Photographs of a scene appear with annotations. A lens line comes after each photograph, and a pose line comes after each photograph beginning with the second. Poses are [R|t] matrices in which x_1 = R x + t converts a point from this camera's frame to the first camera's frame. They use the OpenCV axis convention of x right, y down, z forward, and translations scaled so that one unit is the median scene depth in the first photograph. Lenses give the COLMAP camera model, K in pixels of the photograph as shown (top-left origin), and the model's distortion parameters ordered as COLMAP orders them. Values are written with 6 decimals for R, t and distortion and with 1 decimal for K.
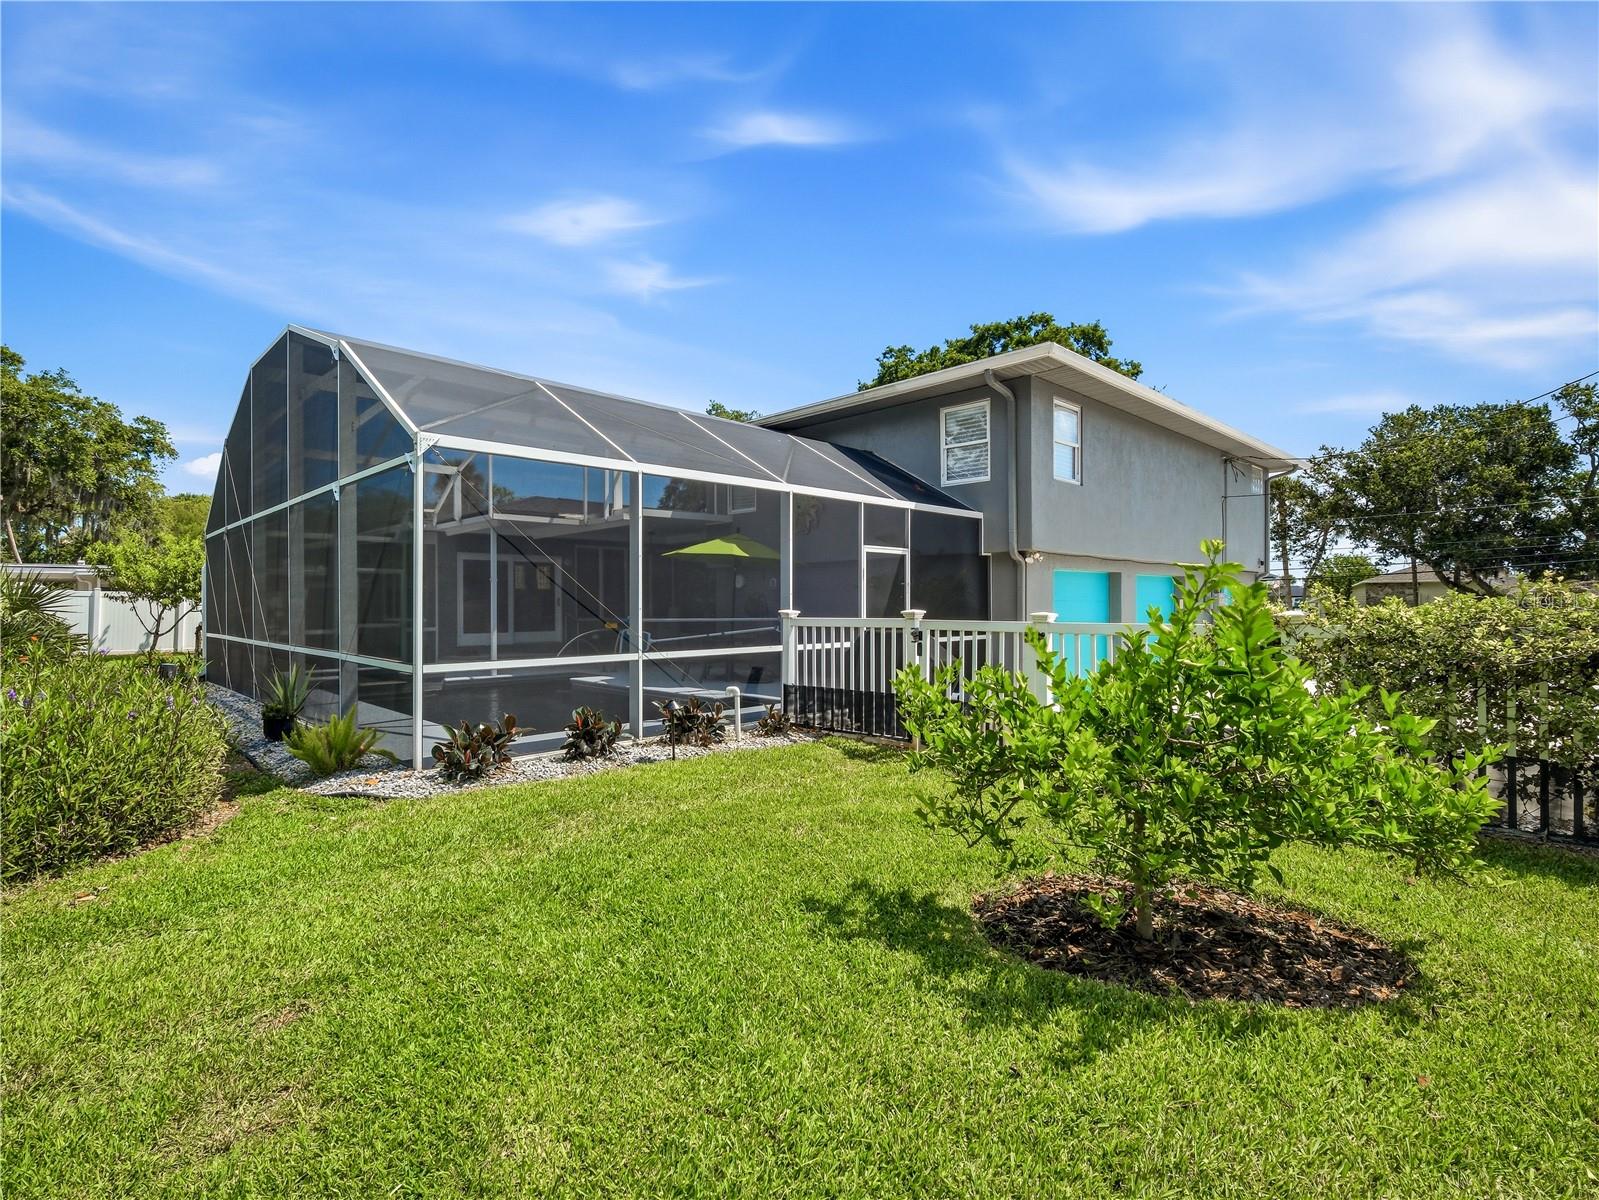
lens RADIAL K [[794.1, 0, 794.3], [0, 794.1, 604.5], [0, 0, 1]] dist [-0.009414, -0.000295]
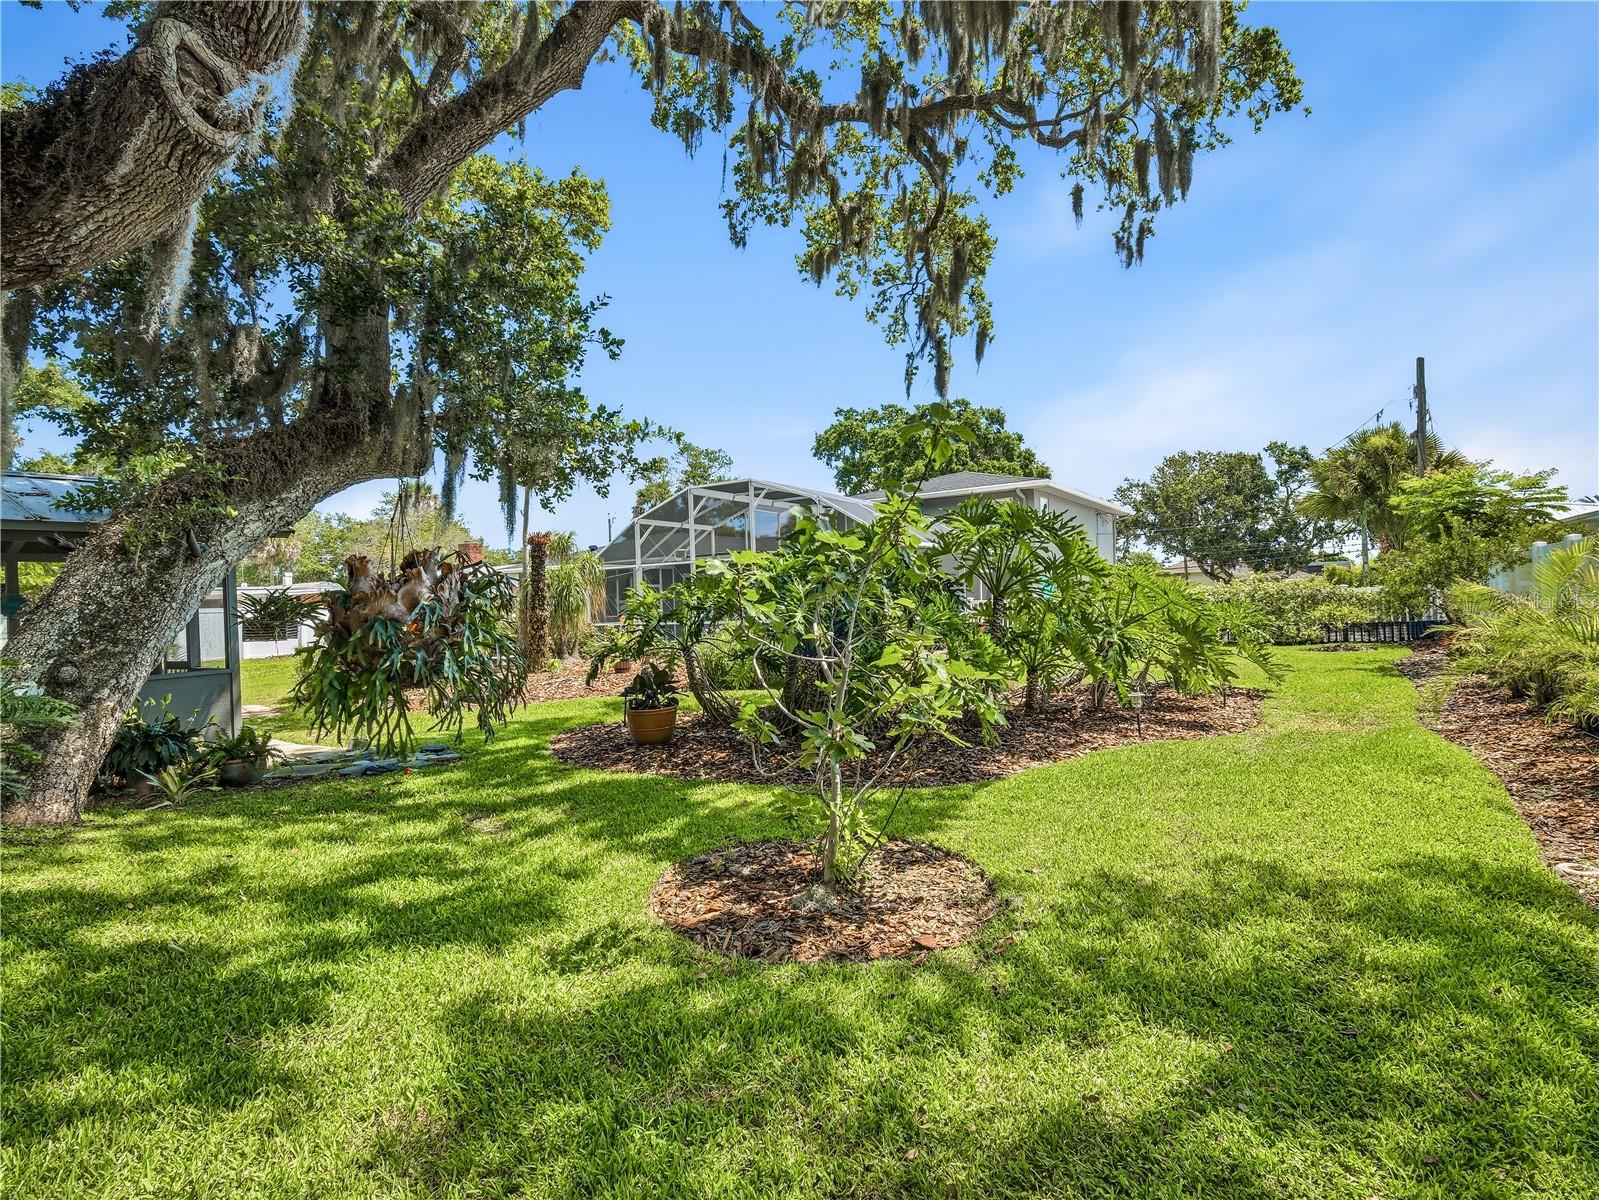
lens RADIAL K [[794.1, 0, 800.2], [0, 794.1, 603.1], [0, 0, 1]] dist [-0.009414, -0.000295]
pose [[0.975343, -0.036493, 0.217658, -0.236814], [0.036610, 0.999324, 0.003496, -0.005079], [-0.217638, 0.004559, 0.976019, -0.278996]]
